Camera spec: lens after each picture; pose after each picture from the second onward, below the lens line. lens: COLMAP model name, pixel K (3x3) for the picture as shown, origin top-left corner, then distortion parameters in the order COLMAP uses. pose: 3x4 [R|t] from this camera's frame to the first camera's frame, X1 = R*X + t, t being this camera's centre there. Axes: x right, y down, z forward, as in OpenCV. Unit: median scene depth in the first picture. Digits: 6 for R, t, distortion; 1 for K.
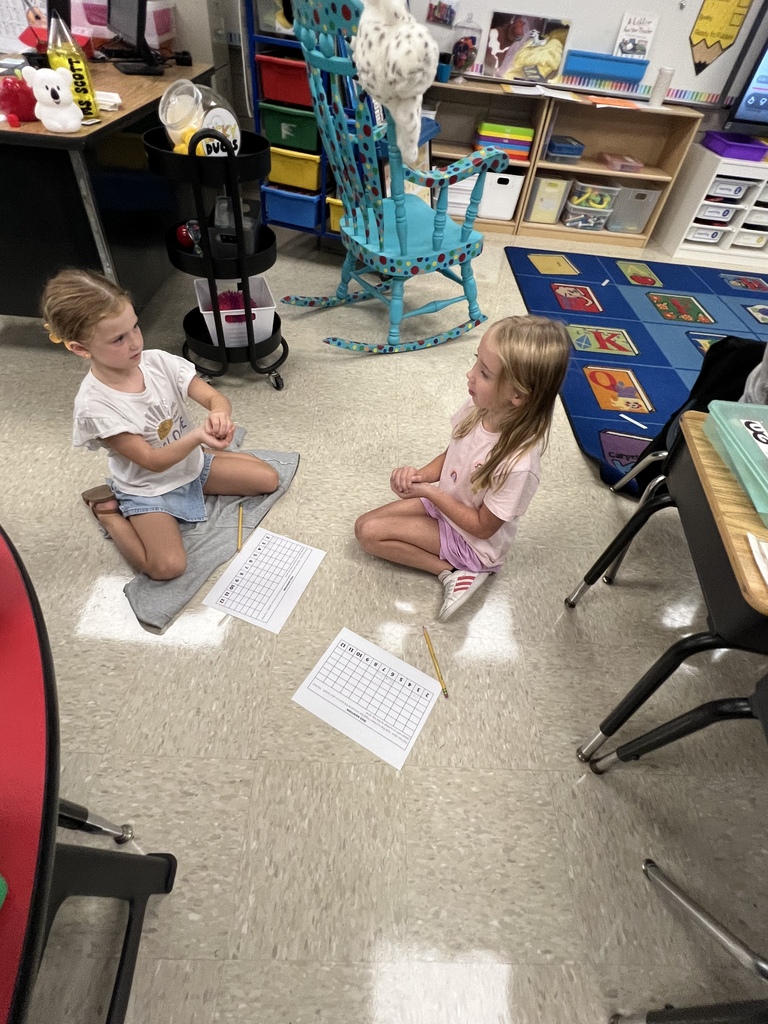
lens RADIAL K [[489.6, 0, 384.0], [0, 489.6, 512.0], [0, 0, 1]] dist [-0.007070, -0.000115]
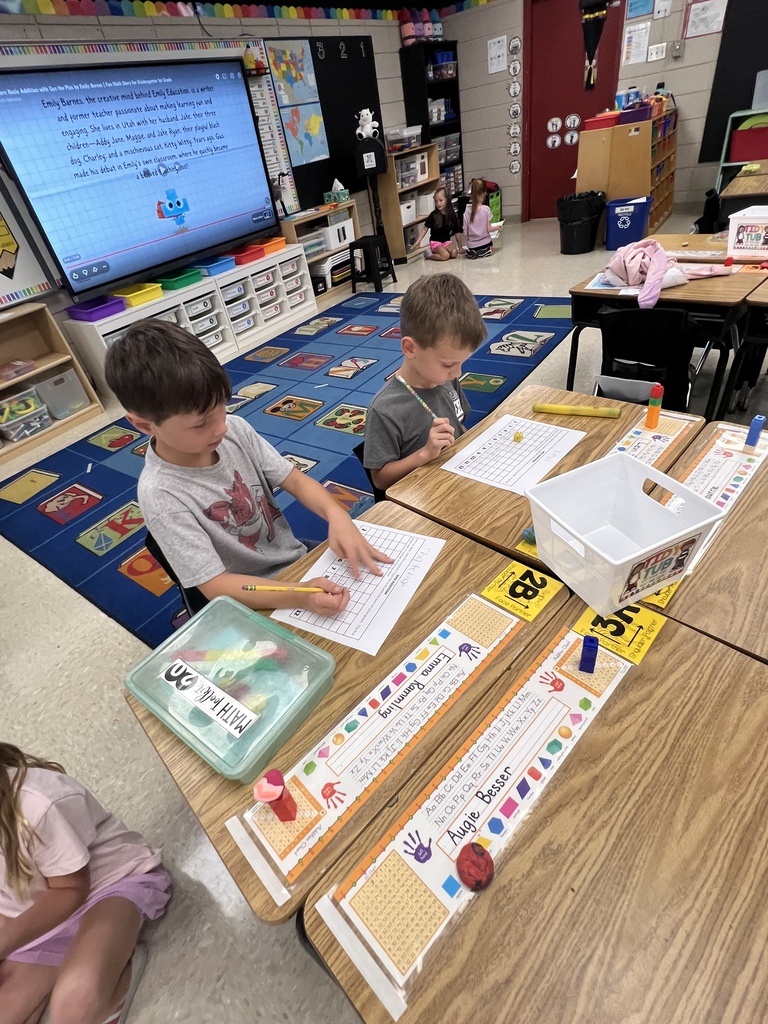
lens RADIAL K [[489.6, 0, 384.0], [0, 489.6, 512.0], [0, 0, 1]] dist [-0.007070, -0.000115]
pose [[0.537730, -0.646447, 0.541251, 0.186785], [0.742681, 0.667055, 0.058851, -0.037161], [-0.399089, 0.370331, 0.838799, -0.005778]]
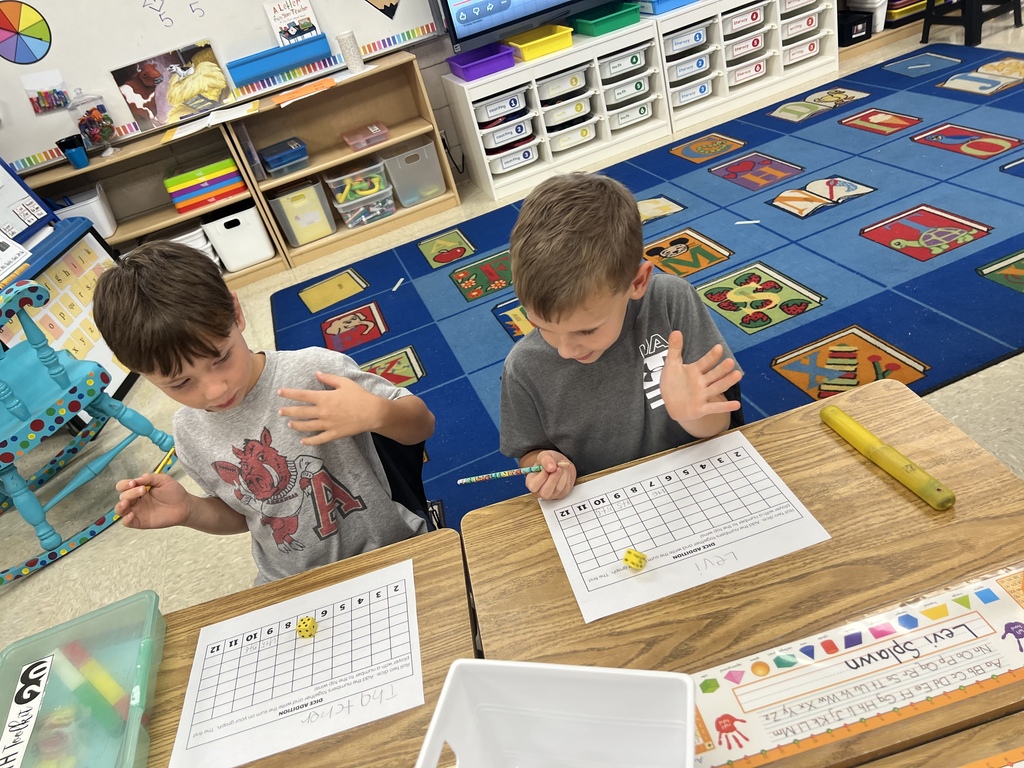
lens RADIAL K [[783.7, 0, 512.0], [0, 783.7, 384.0], [0, 0, 1]] dist [0.002163, -0.005881]
pose [[0.882508, -0.455949, 0.115287, 0.397028], [0.469860, 0.844201, -0.257986, 0.029263], [0.020303, 0.281844, 0.959245, -0.059007]]
